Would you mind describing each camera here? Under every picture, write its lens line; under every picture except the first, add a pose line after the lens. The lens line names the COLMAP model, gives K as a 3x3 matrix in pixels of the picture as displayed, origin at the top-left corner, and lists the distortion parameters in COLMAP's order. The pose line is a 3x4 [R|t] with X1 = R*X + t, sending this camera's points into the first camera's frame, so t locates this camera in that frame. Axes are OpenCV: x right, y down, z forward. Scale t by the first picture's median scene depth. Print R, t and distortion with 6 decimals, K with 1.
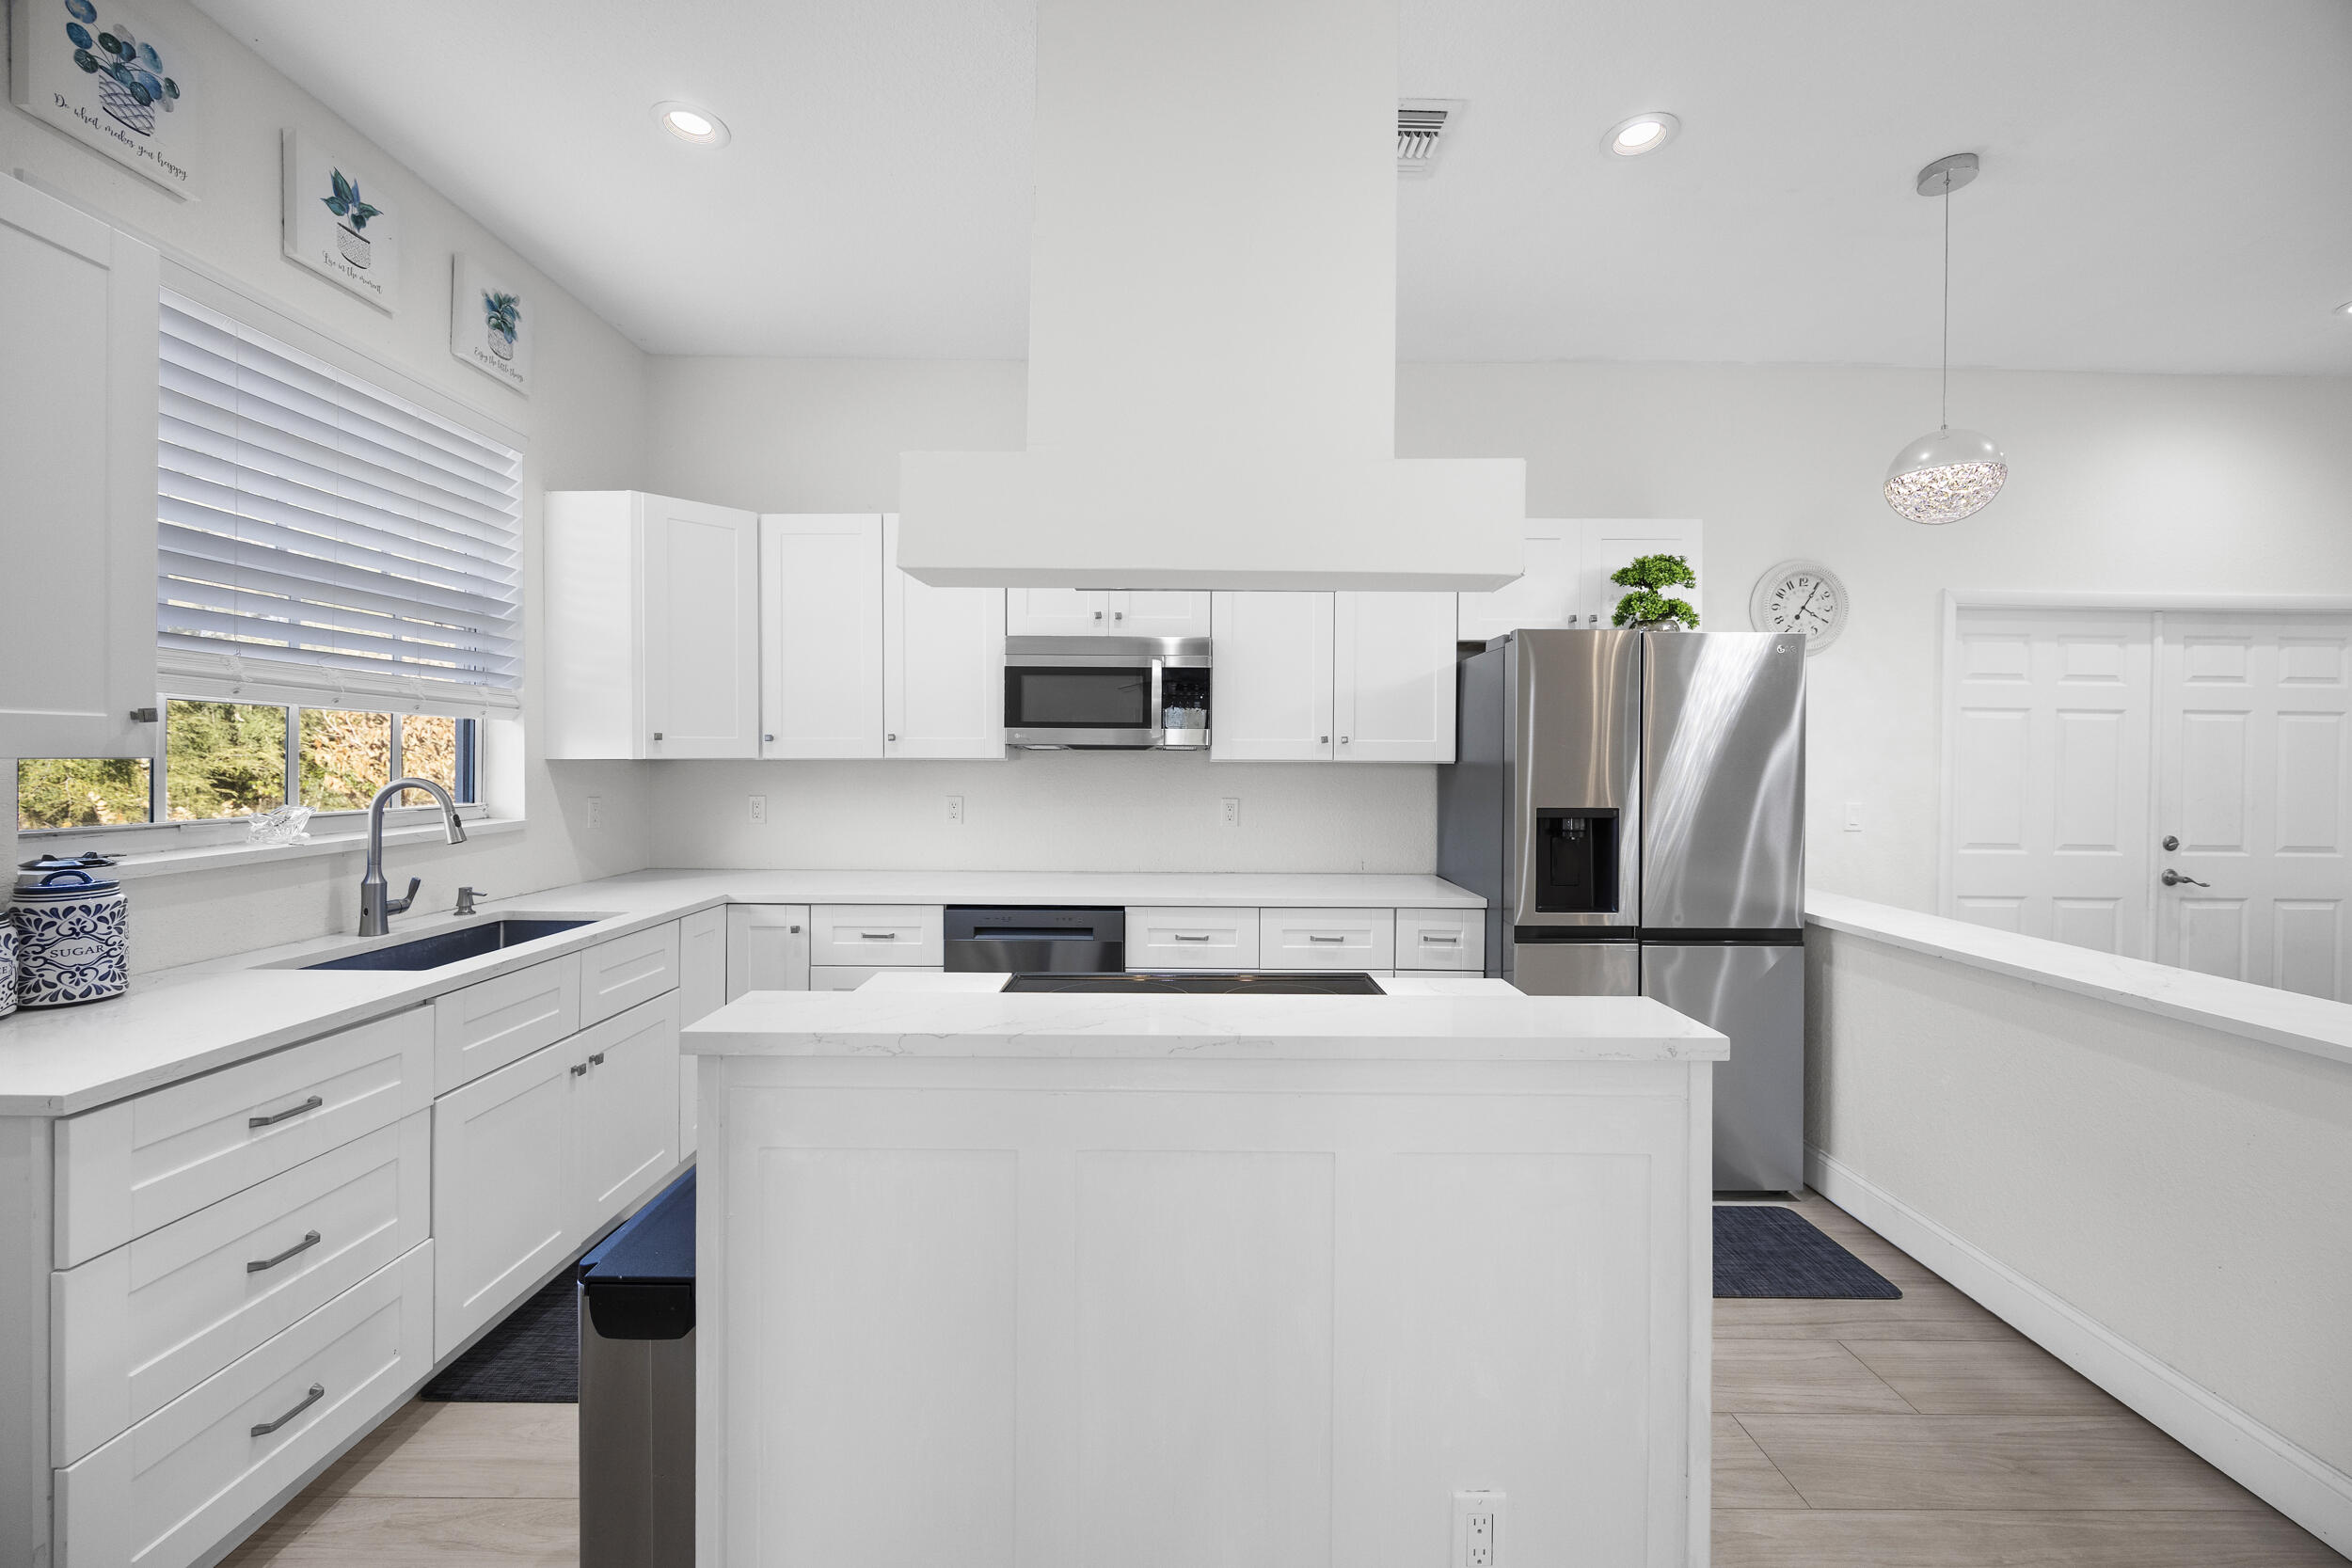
lens RADIAL K [[911.6, 0, 1166.9], [0, 911.6, 758.2], [0, 0, 1]] dist [-0.000878, 0.000169]
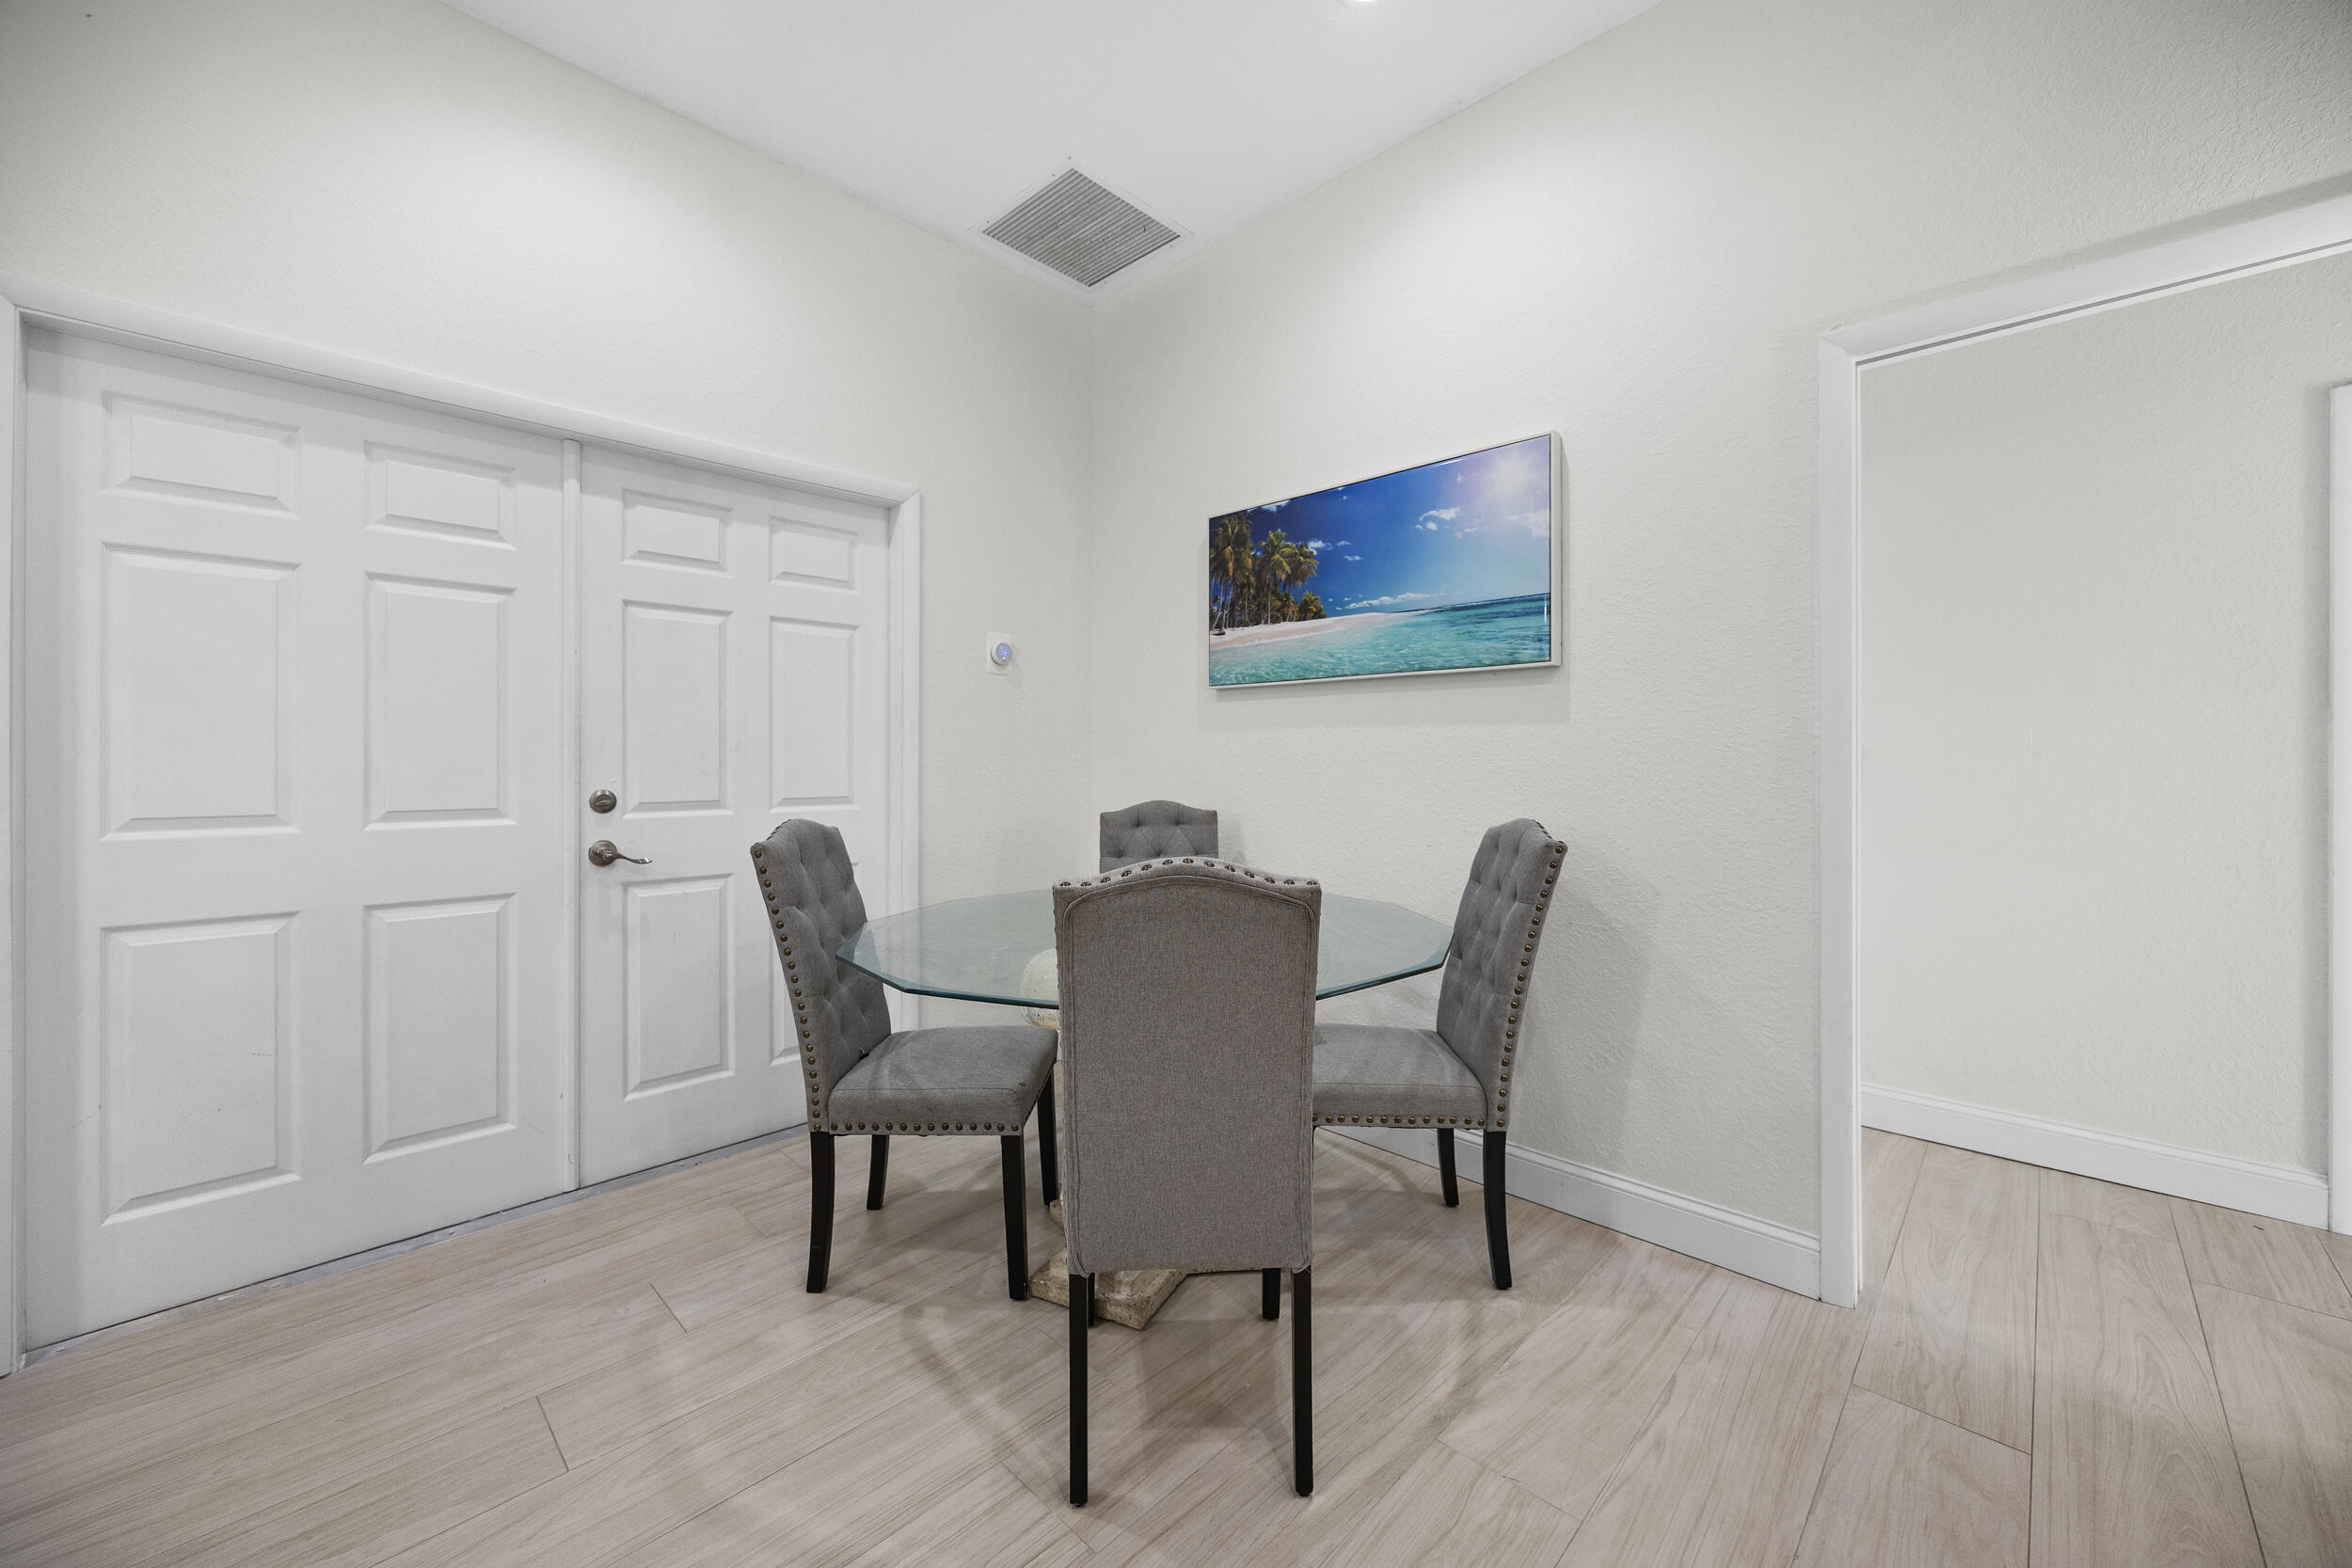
lens RADIAL K [[941.4, 0, 1167.6], [0, 941.4, 751.3], [0, 0, 1]] dist [-0.001800, -0.000016]
pose [[0.729176, 0.000542, 0.684326, 1.079891], [0.002964, 0.999988, -0.003950, 0.070610], [-0.684320, 0.004908, 0.729166, 0.264921]]
